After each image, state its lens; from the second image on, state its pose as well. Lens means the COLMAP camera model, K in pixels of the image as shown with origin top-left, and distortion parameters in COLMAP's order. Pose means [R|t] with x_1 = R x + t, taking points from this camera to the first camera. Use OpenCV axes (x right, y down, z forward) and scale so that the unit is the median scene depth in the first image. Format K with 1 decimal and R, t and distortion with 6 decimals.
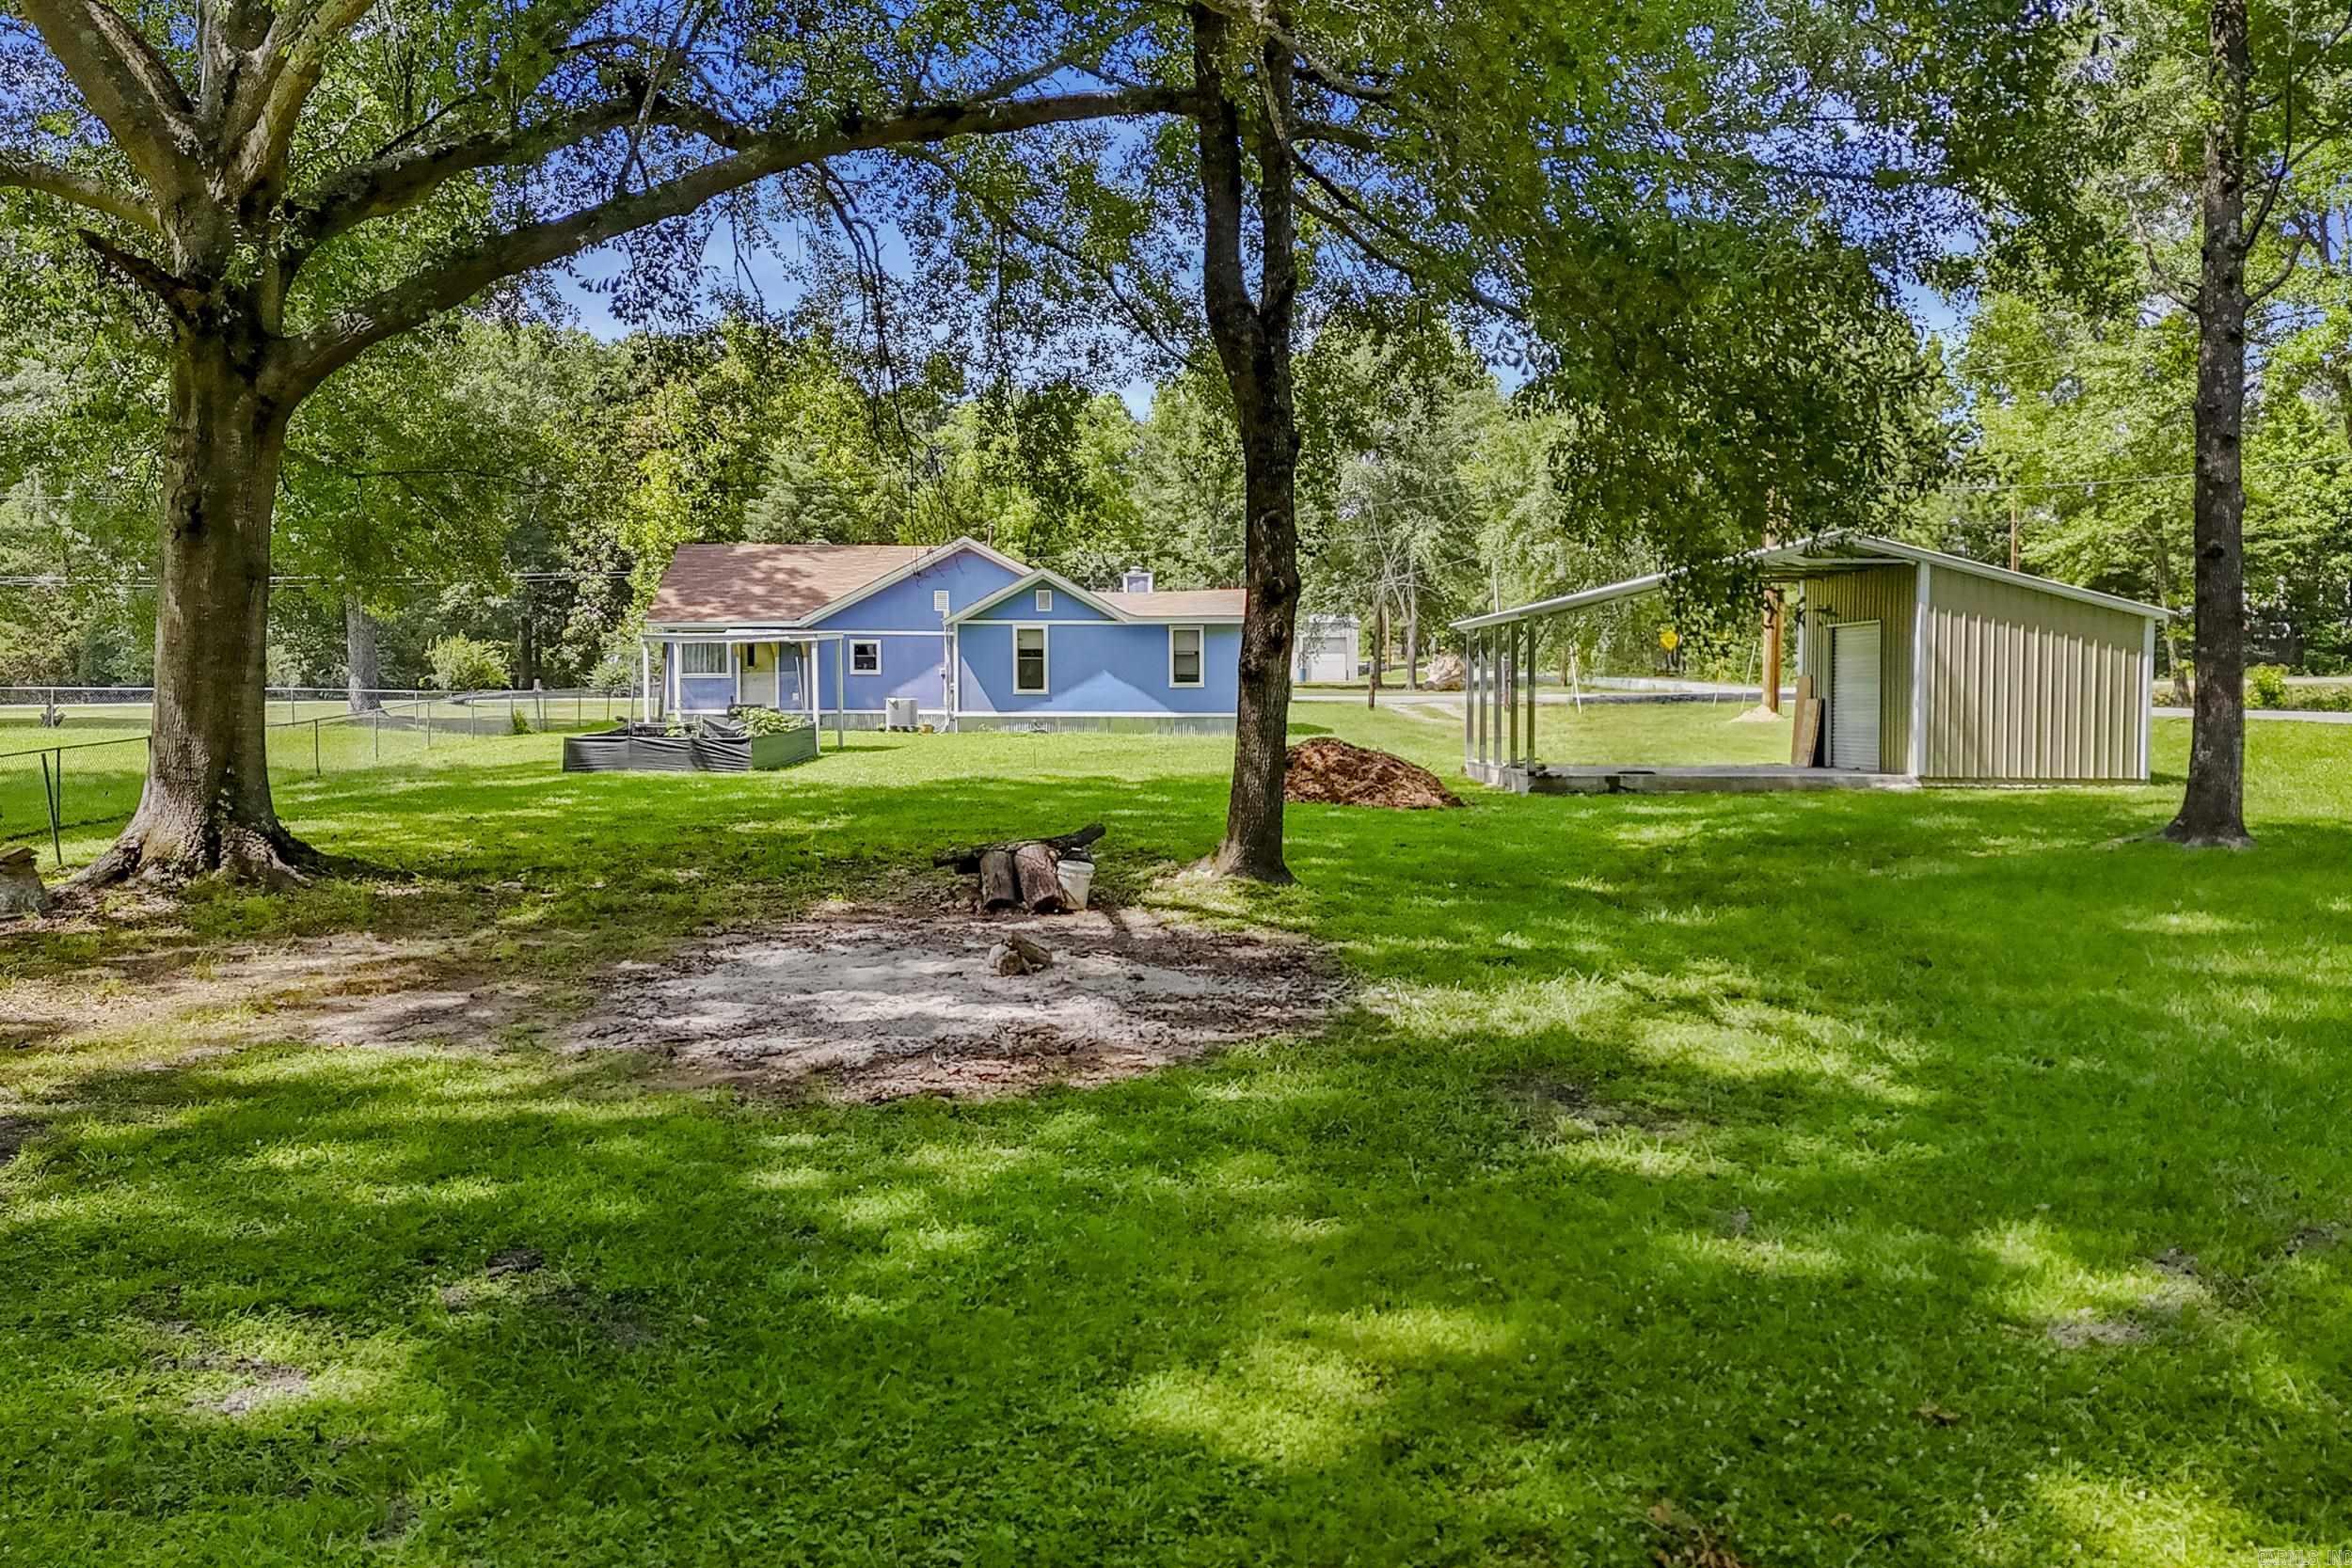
lens RADIAL K [[1909.2, 0, 1058.4], [0, 1909.2, 840.9], [0, 0, 1]] dist [0.044834, -0.004405]
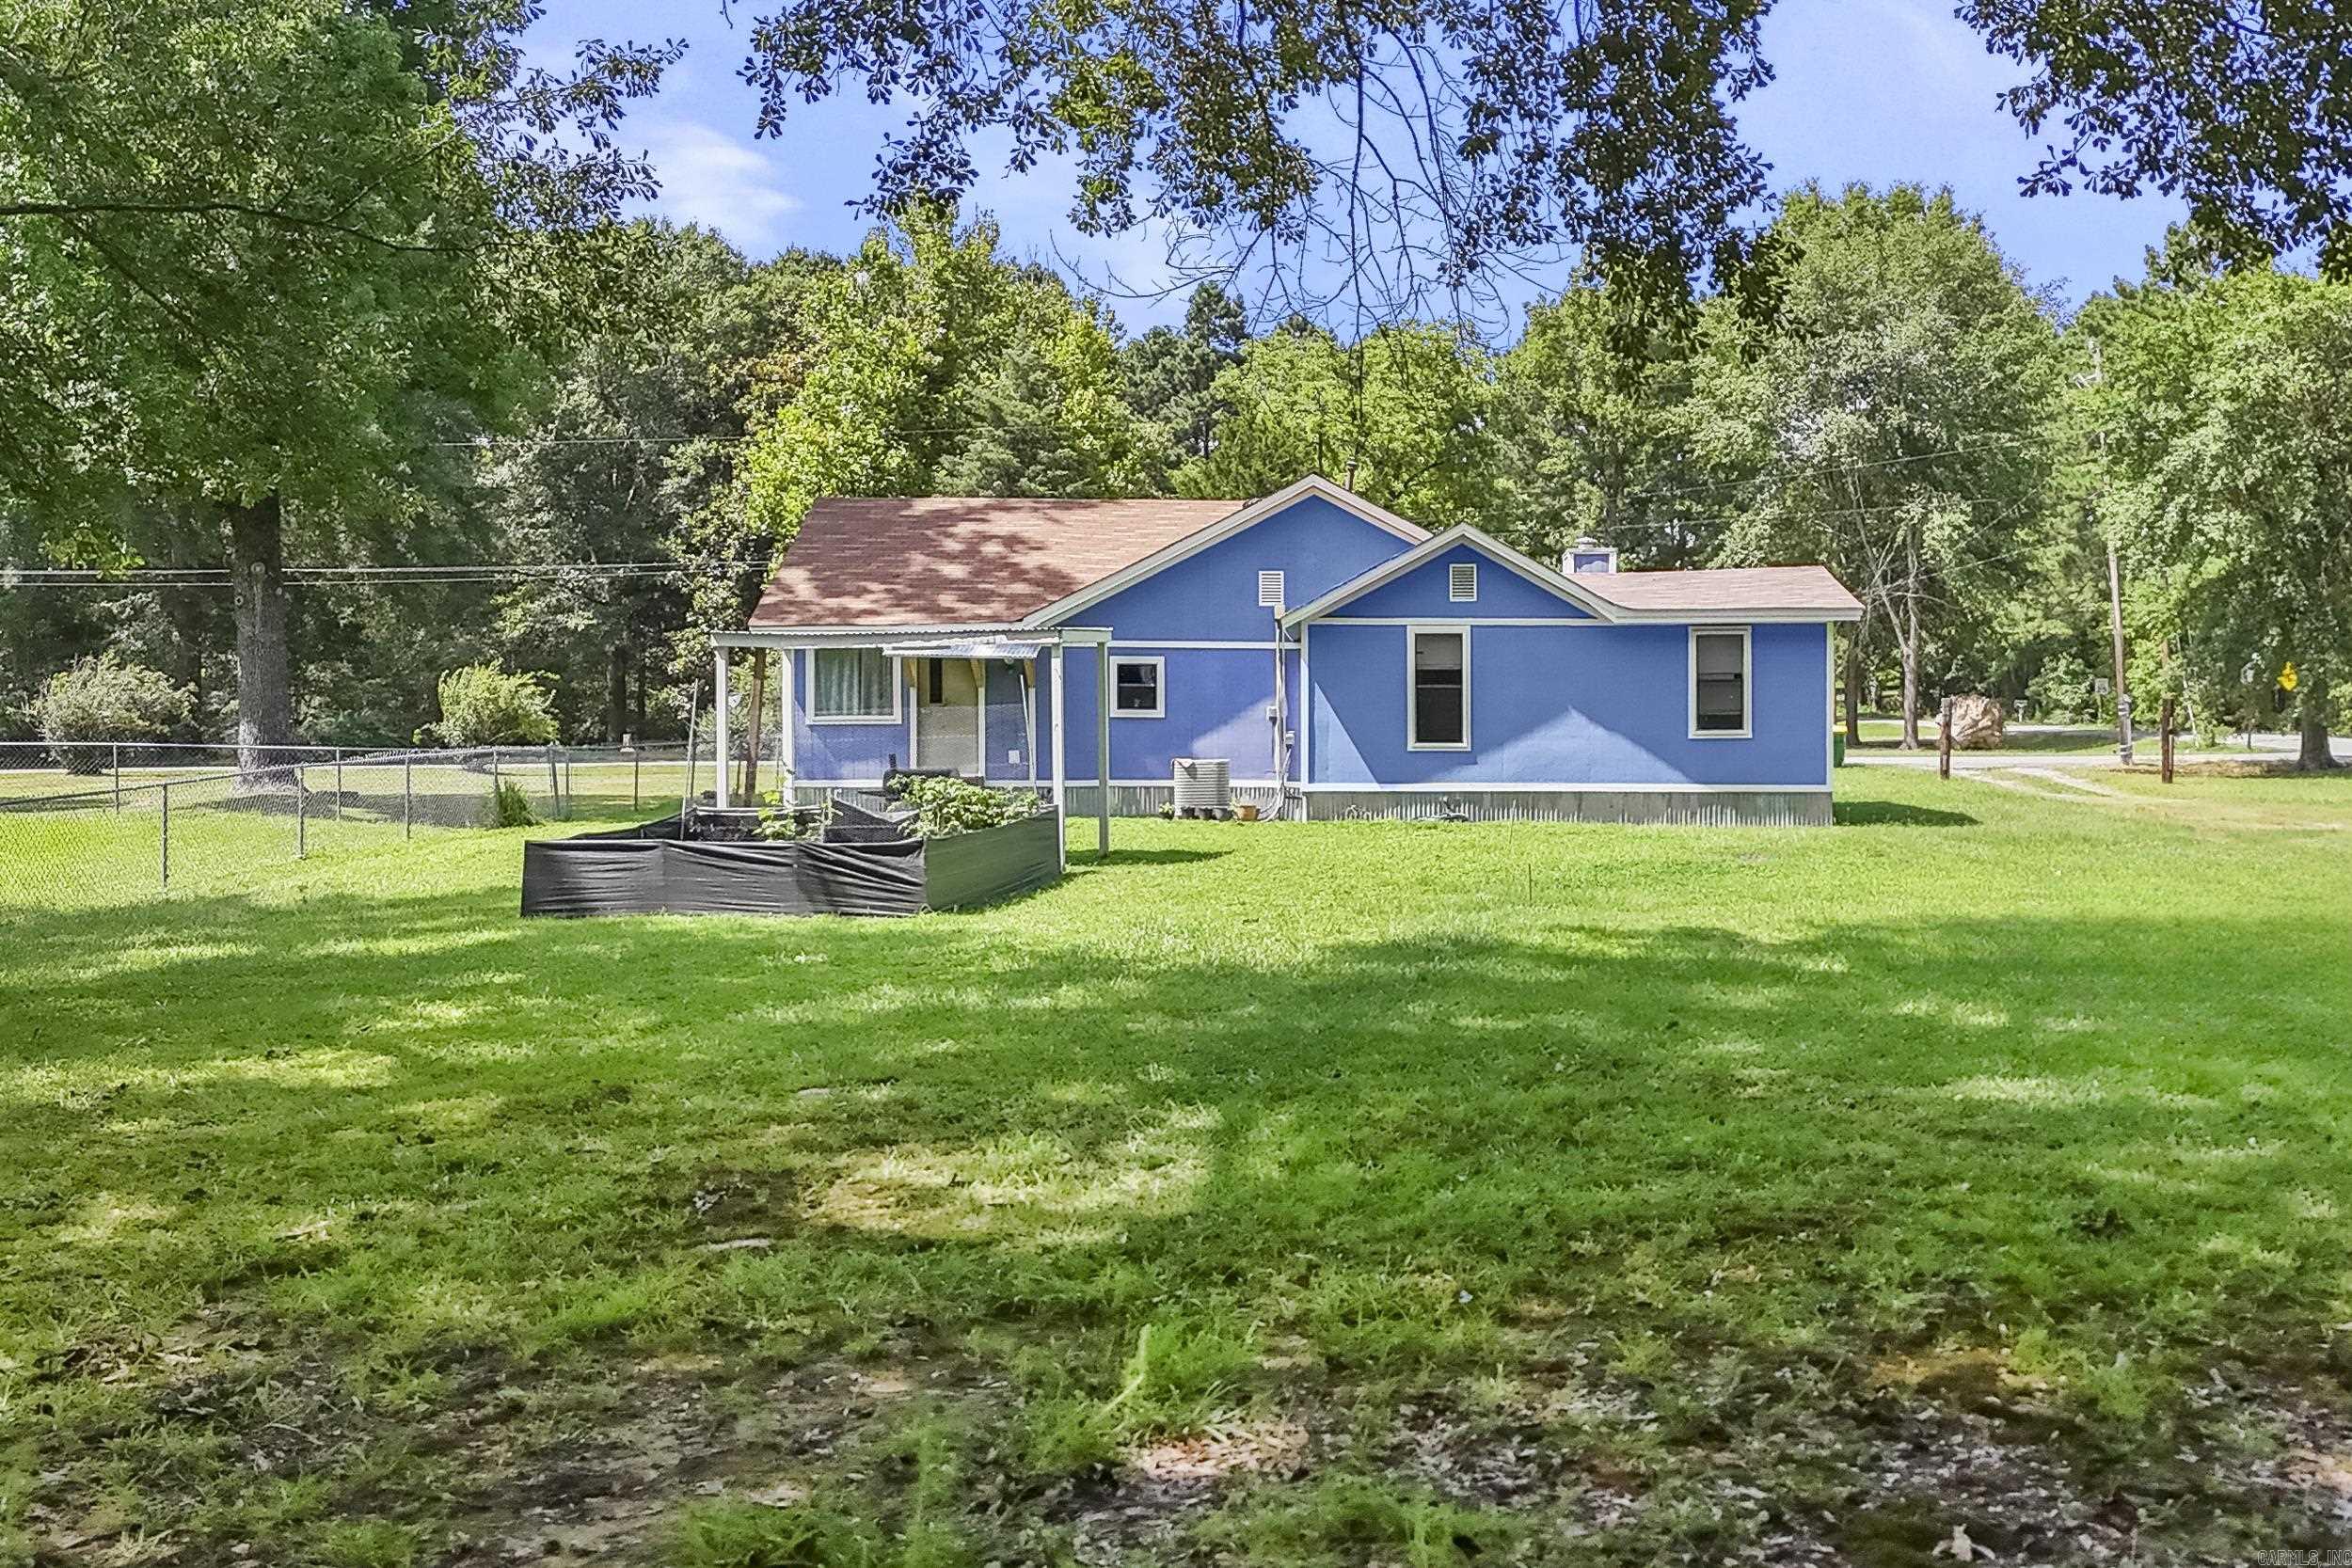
lens RADIAL K [[1992.9, 0, 1185.8], [0, 1992.9, 744.6], [0, 0, 1]] dist [0.060521, -0.002371]
pose [[0.999074, -0.001322, -0.043006, -0.062038], [-0.002342, 0.996376, -0.085029, -0.029099], [0.042962, 0.085051, 0.995450, 0.417398]]
